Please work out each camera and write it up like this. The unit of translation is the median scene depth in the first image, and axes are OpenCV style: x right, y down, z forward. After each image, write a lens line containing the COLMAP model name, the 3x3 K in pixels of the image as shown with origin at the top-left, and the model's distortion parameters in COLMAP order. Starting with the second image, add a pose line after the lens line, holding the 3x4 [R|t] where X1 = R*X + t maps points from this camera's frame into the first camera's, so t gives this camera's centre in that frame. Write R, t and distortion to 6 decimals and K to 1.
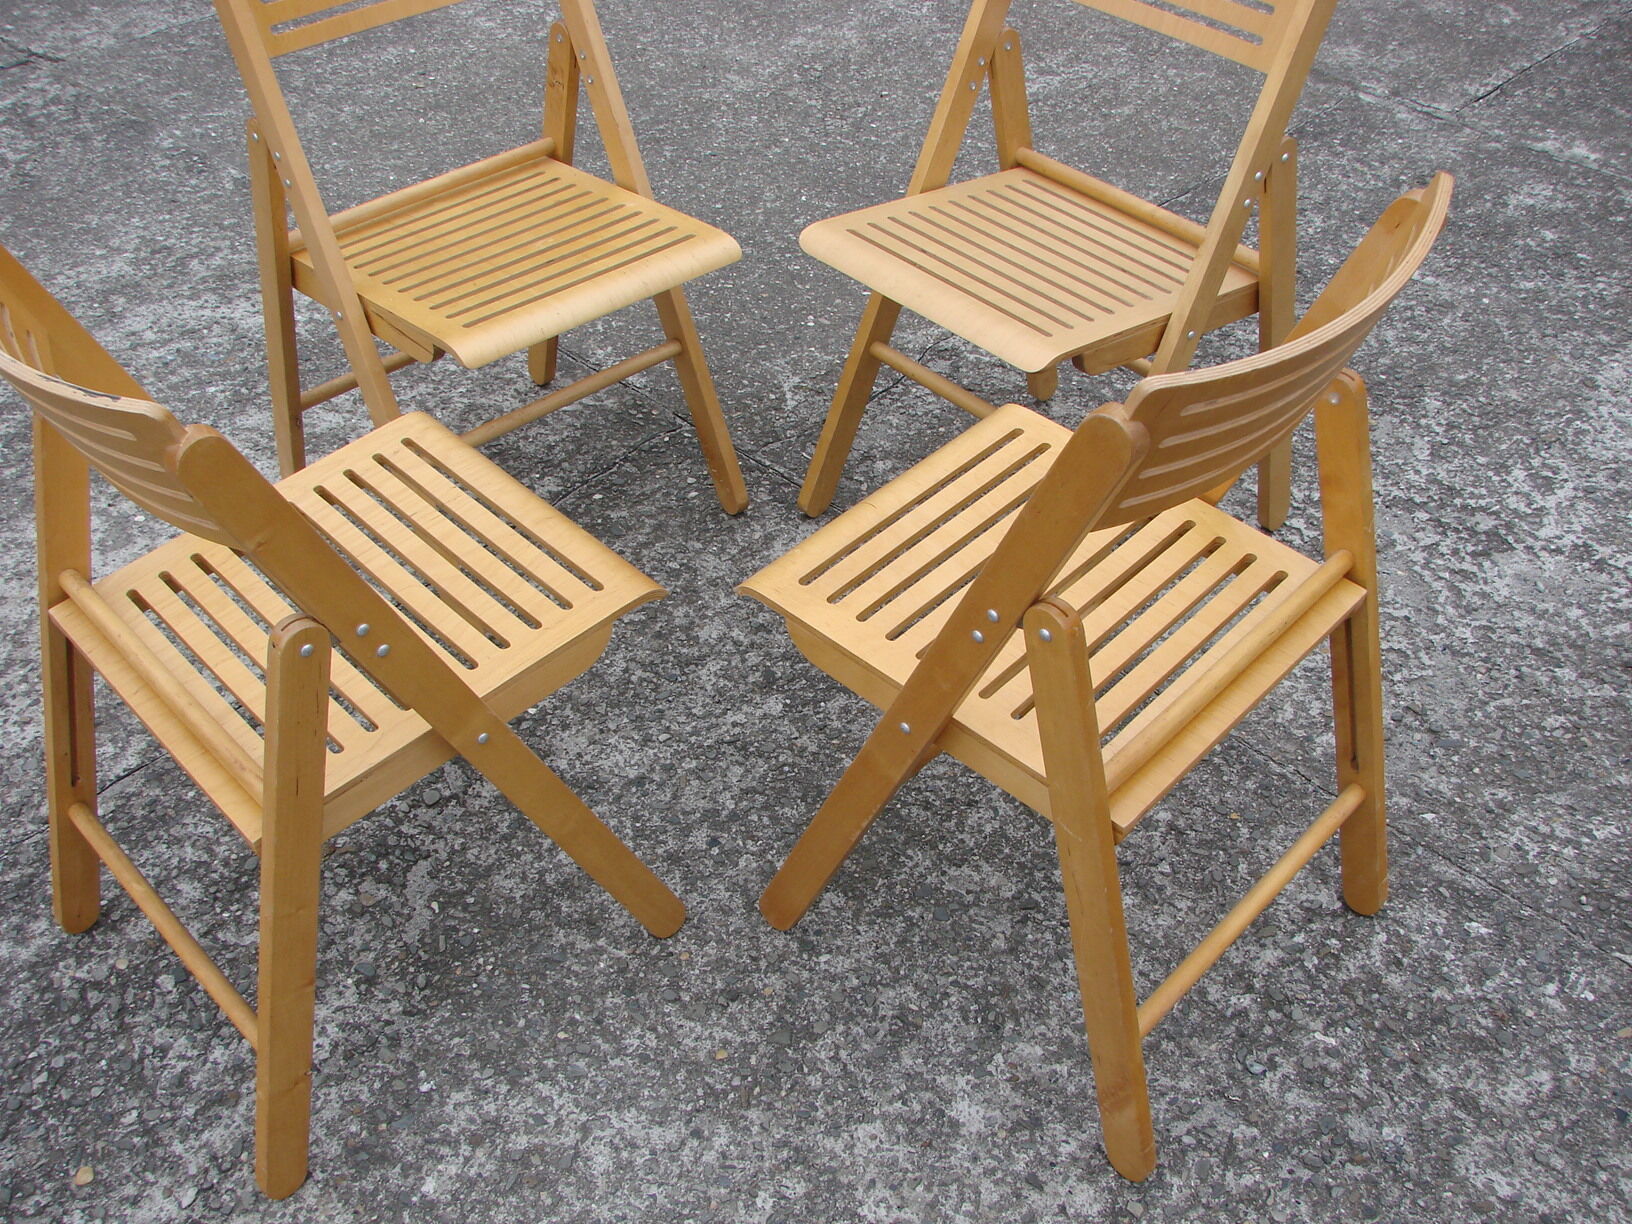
lens RADIAL K [[1753.5, 0, 827.8], [0, 1753.5, 648.8], [0, 0, 1]] dist [-0.219282, 0.270463]
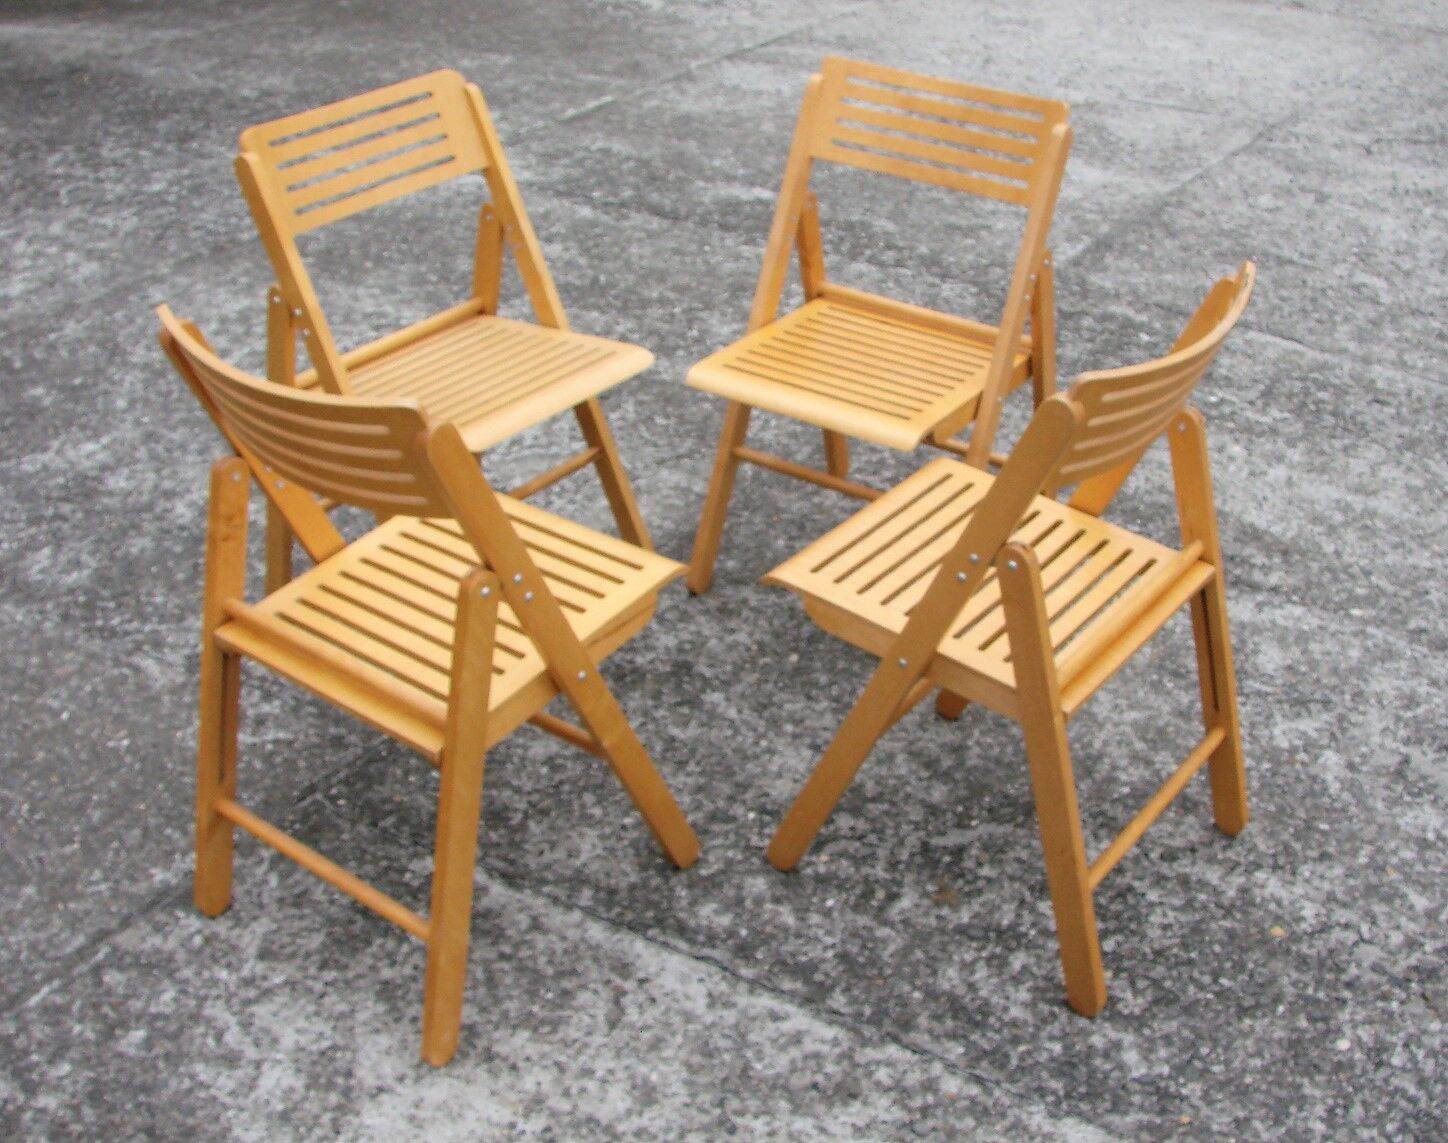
lens RADIAL K [[1748.0, 0, 846.9], [0, 1748.0, 567.2], [0, 0, 1]] dist [-0.223480, 0.256473]
pose [[-0.204102, -0.515500, 0.832227, -0.981583], [0.627362, 0.583732, 0.515435, -0.572446], [-0.751505, 0.627309, 0.204264, 0.560048]]
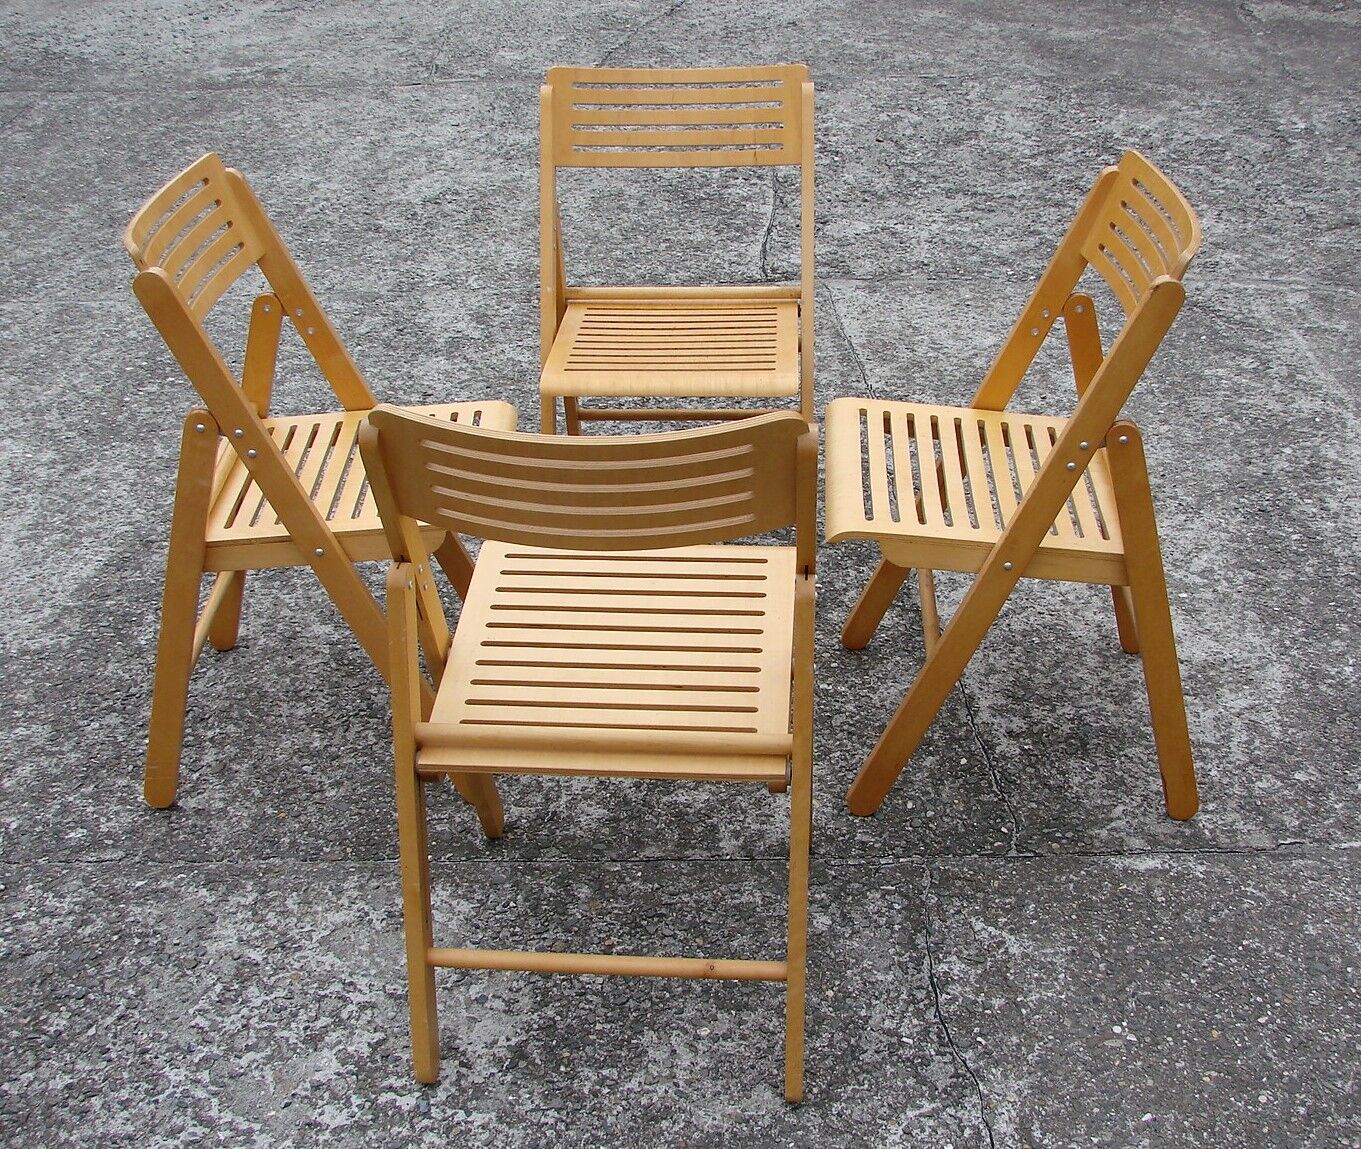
lens RADIAL K [[1743.2, 0, 740.7], [0, 1743.2, 573.7], [0, 0, 1]] dist [-0.219501, 0.272689]
pose [[-0.706539, 0.357983, -0.610451, 0.599675], [-0.462059, 0.420001, 0.781089, -0.949047], [0.536007, 0.833935, -0.131338, 1.029729]]
